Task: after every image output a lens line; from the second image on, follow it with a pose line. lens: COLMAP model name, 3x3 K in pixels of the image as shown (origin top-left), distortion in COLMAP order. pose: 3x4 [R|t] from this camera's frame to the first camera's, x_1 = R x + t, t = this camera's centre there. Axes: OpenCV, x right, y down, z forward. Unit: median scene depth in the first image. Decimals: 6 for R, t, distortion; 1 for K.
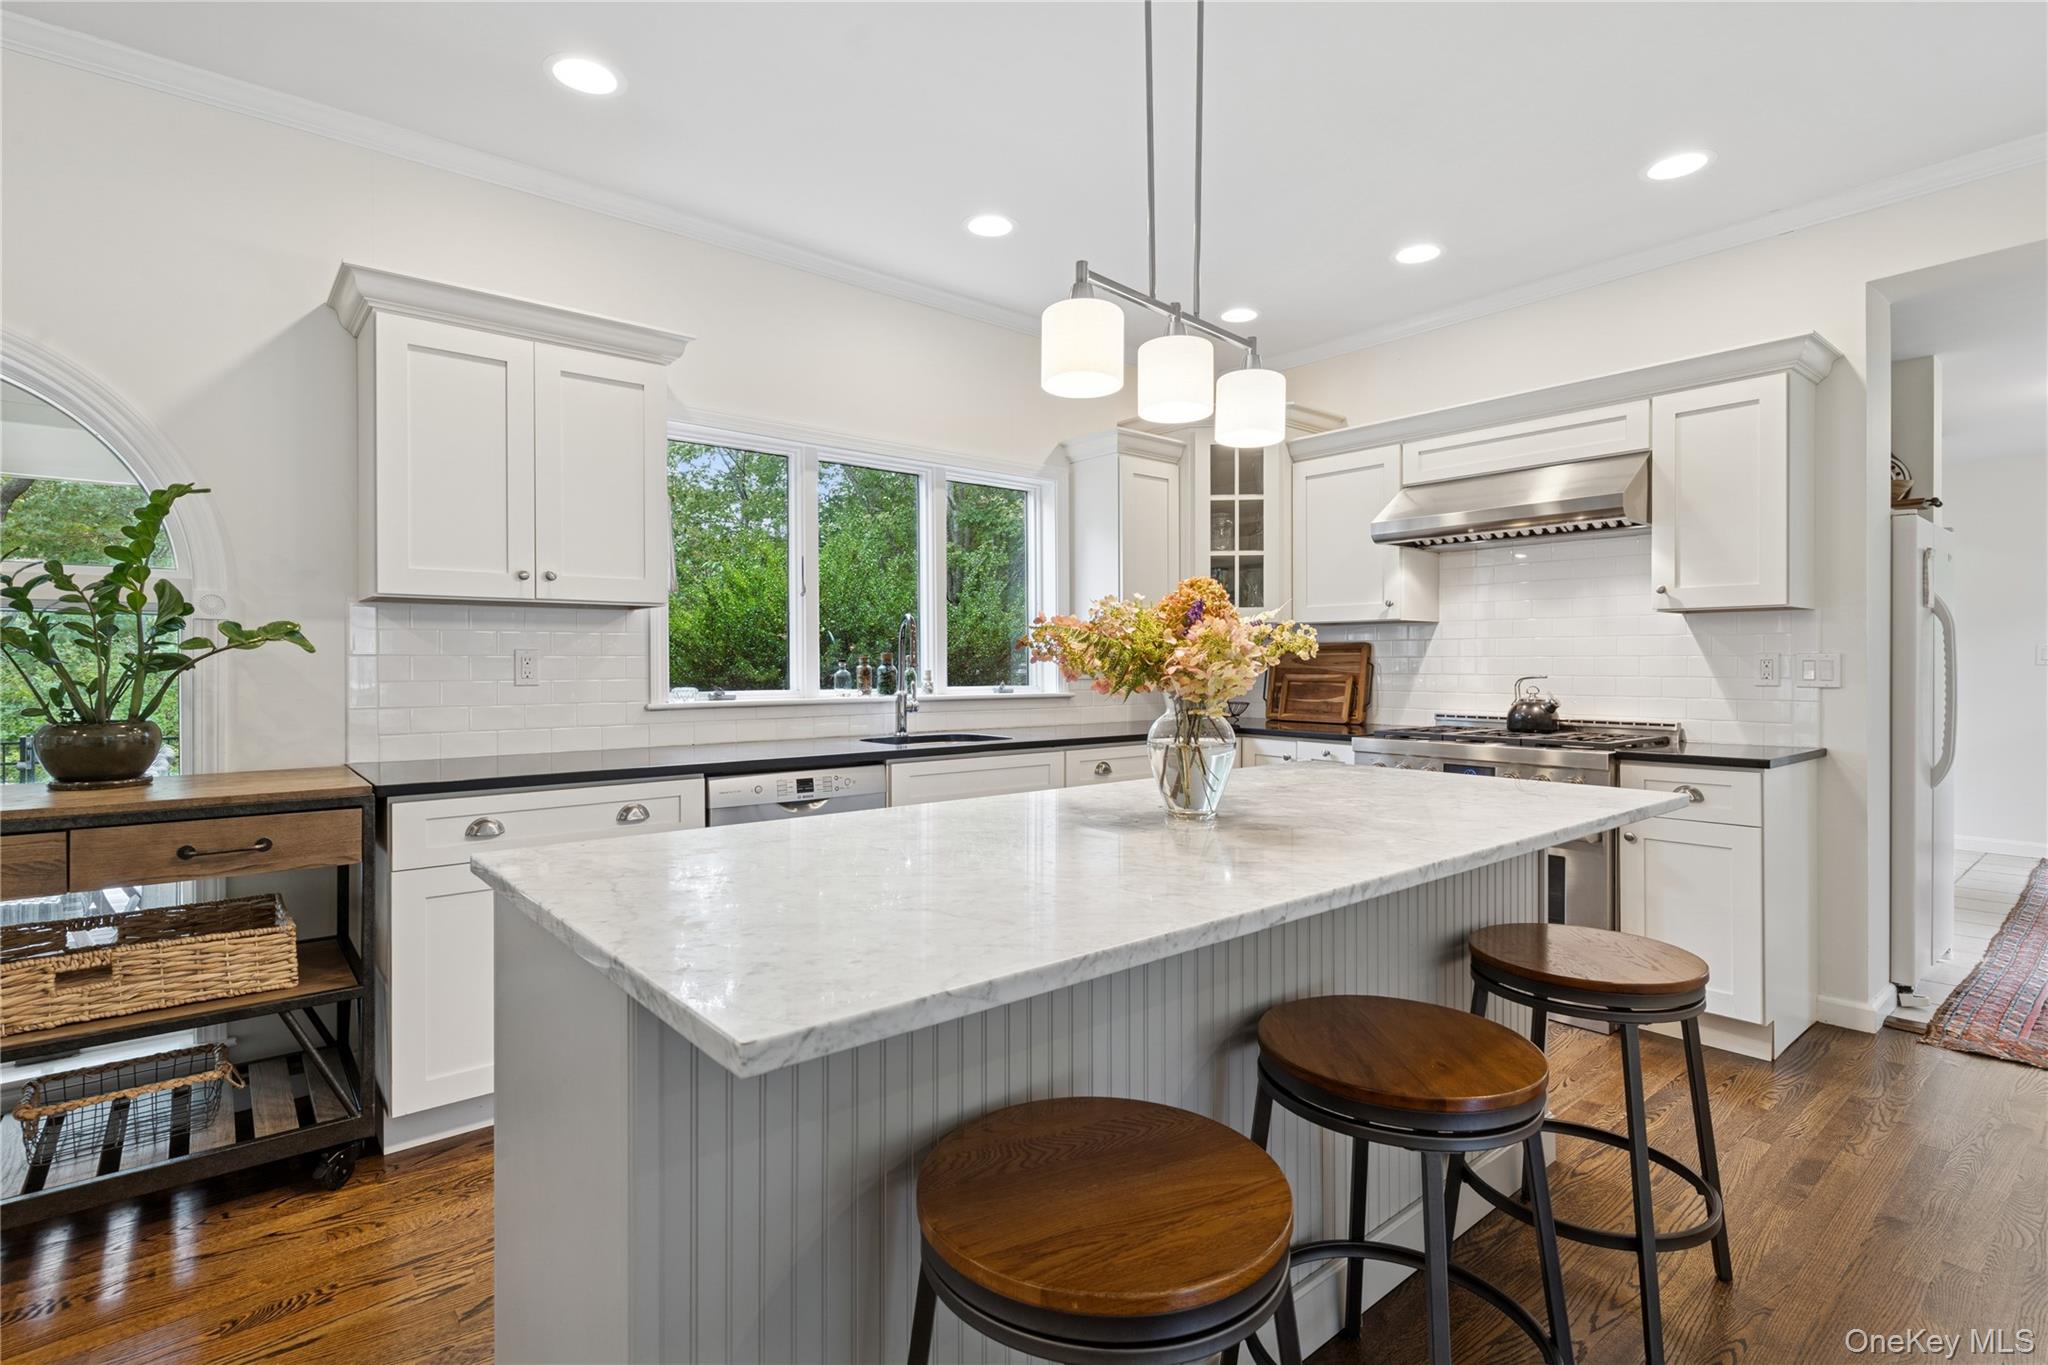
lens RADIAL K [[982.8, 0, 1029.4], [0, 982.8, 679.0], [0, 0, 1]] dist [0.001672, 0.001312]
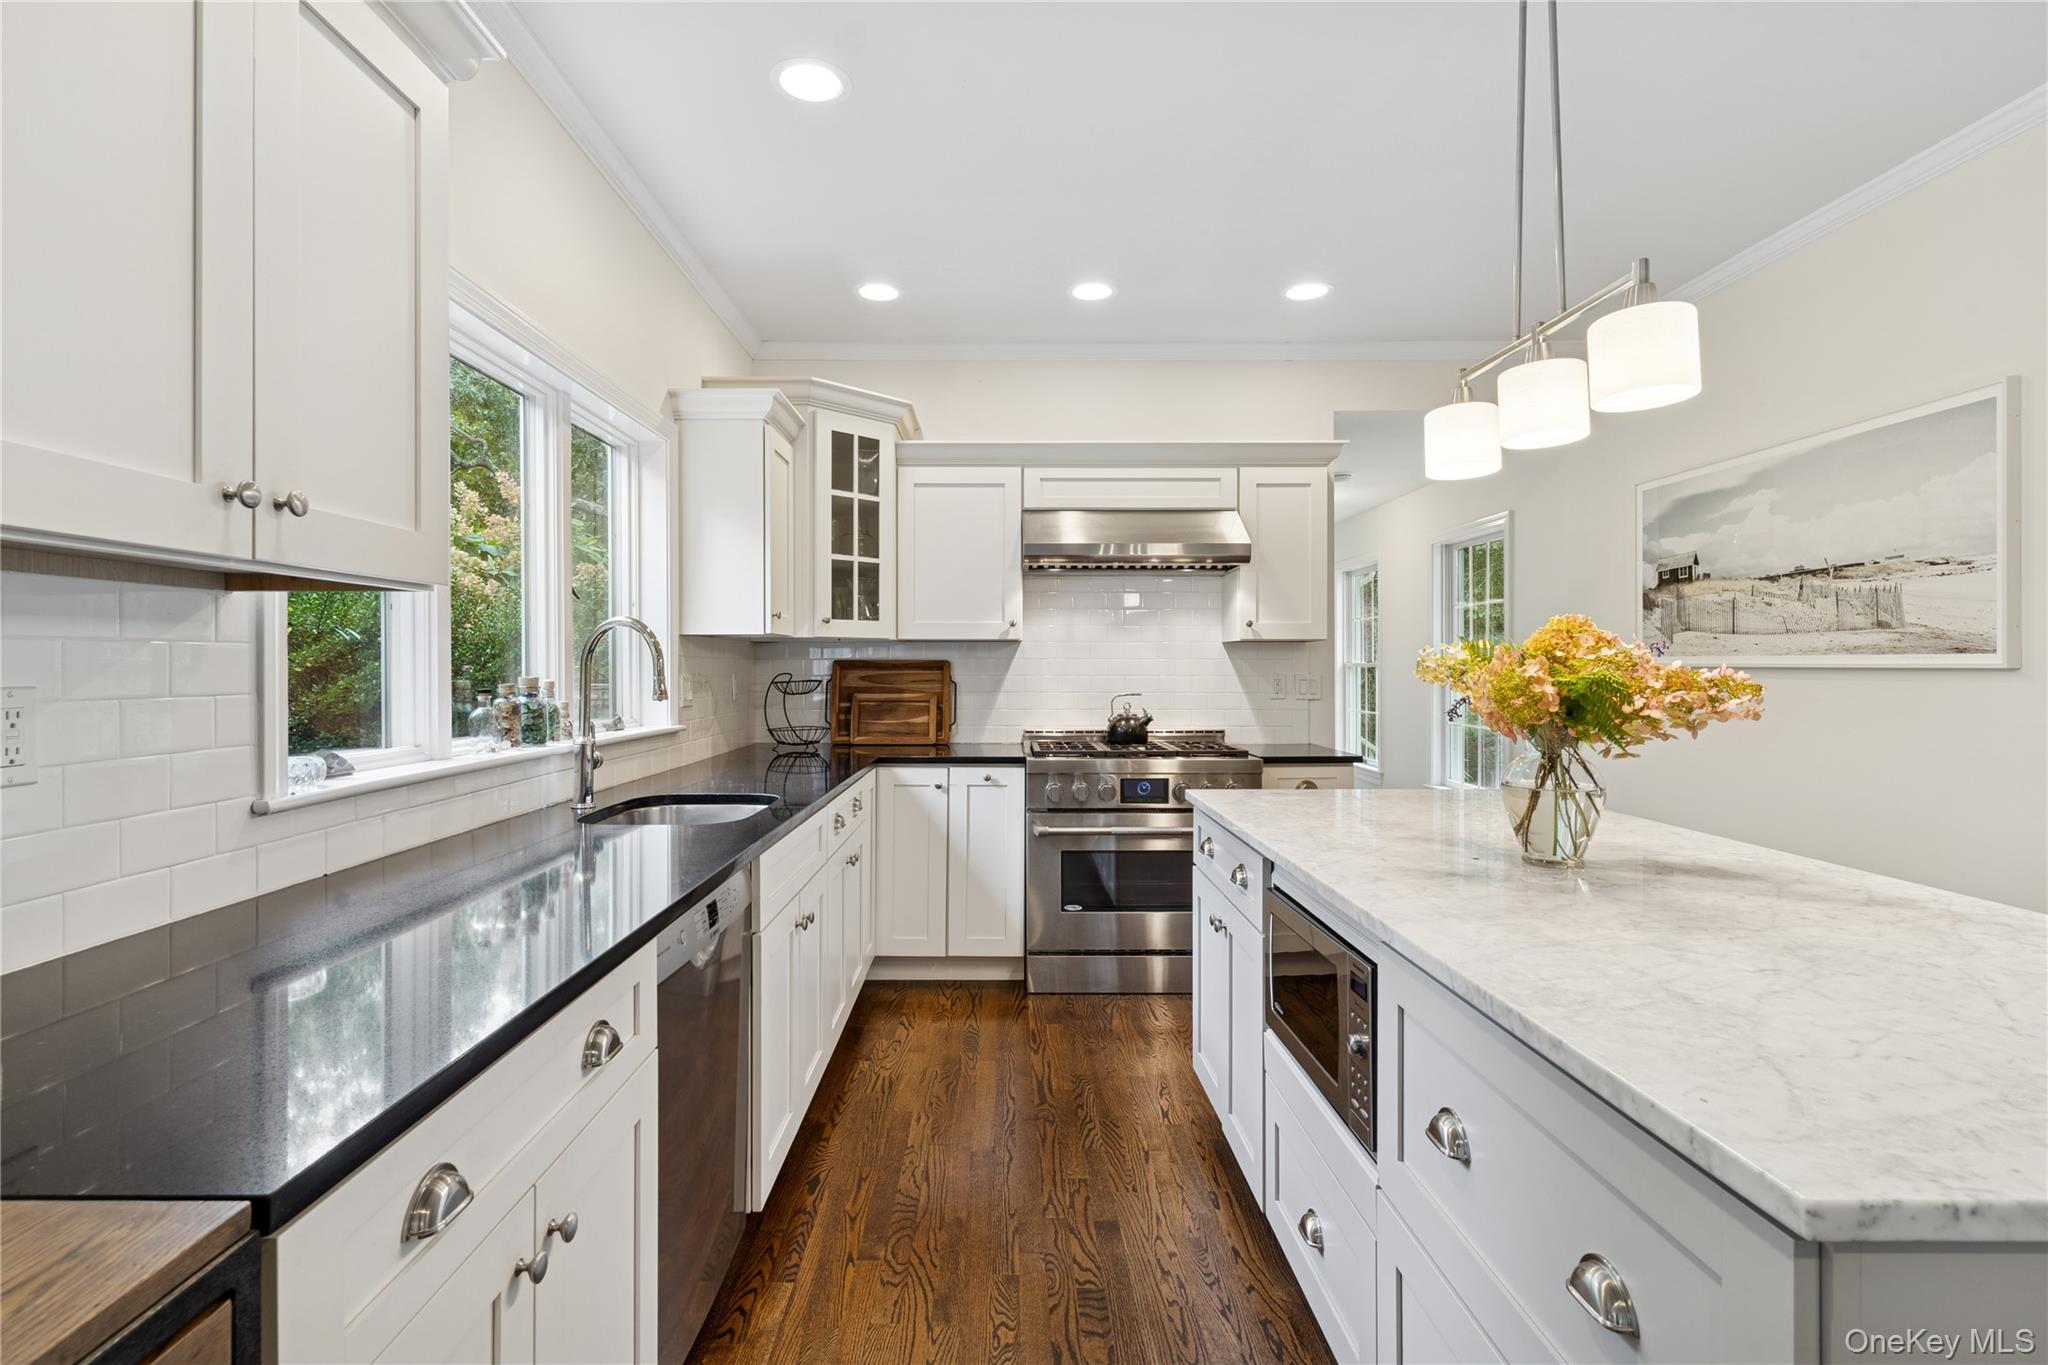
lens RADIAL K [[982.8, 0, 1010.0], [0, 982.8, 665.4], [0, 0, 1]] dist [0.001672, 0.001312]
pose [[0.649451, 0.002896, 0.760398, -0.388229], [0.009092, 0.999892, -0.011573, -0.021579], [-0.760349, 0.014430, 0.649355, 0.338505]]
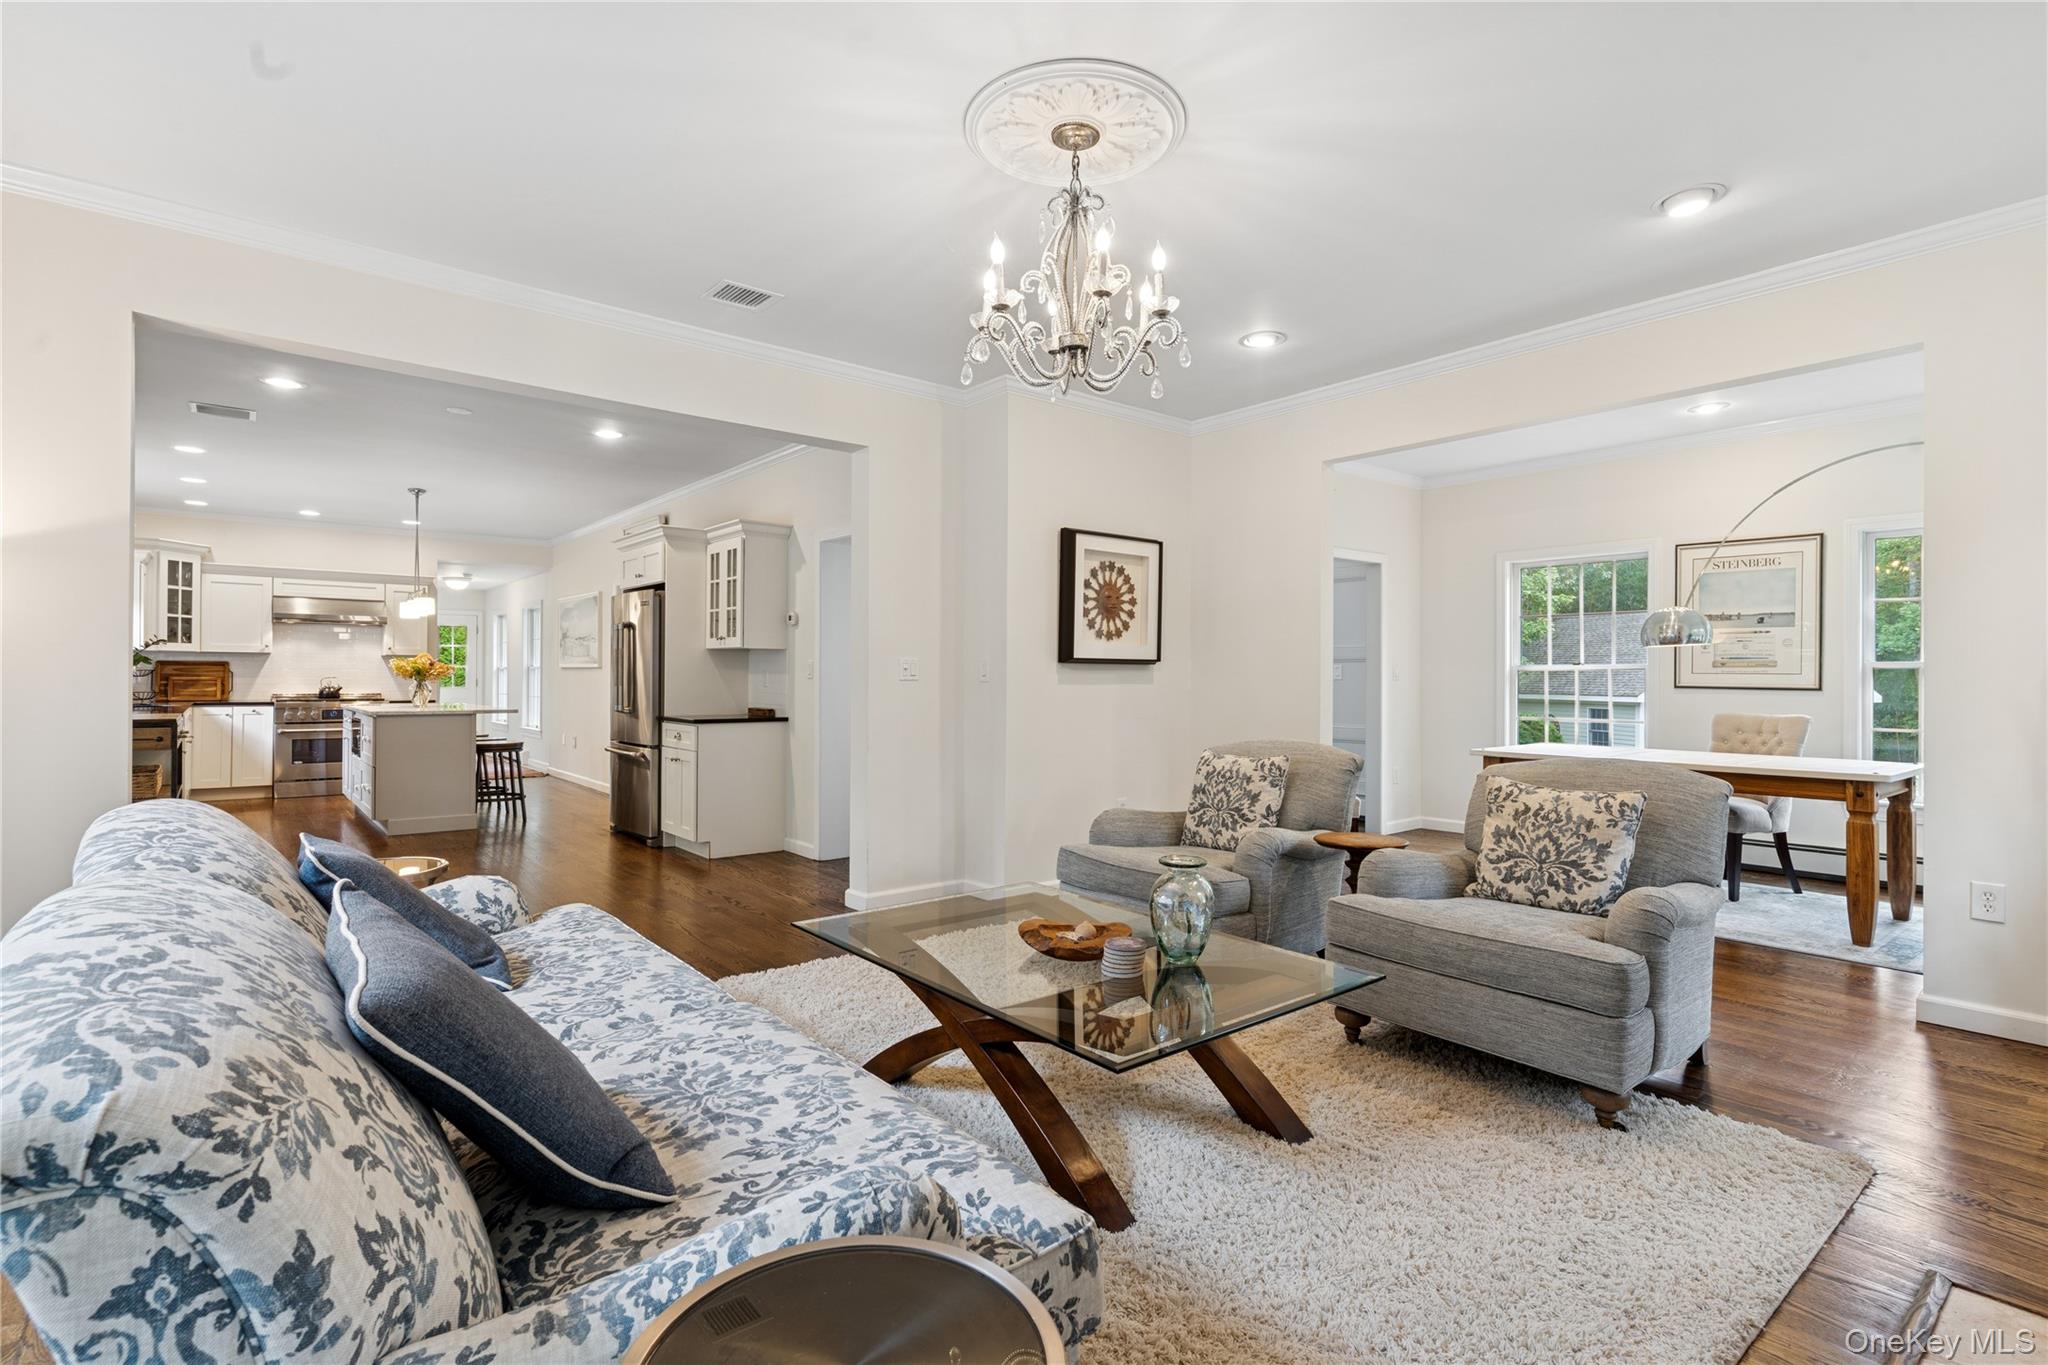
lens RADIAL K [[982.8, 0, 1024.4], [0, 982.8, 683.8], [0, 0, 1]] dist [0.001672, 0.001312]
pose [[0.029424, -0.000169, 0.999567, -1.827303], [0.007408, 0.999973, -0.000049, 0.024335], [-0.999540, 0.007407, 0.029424, -0.814354]]
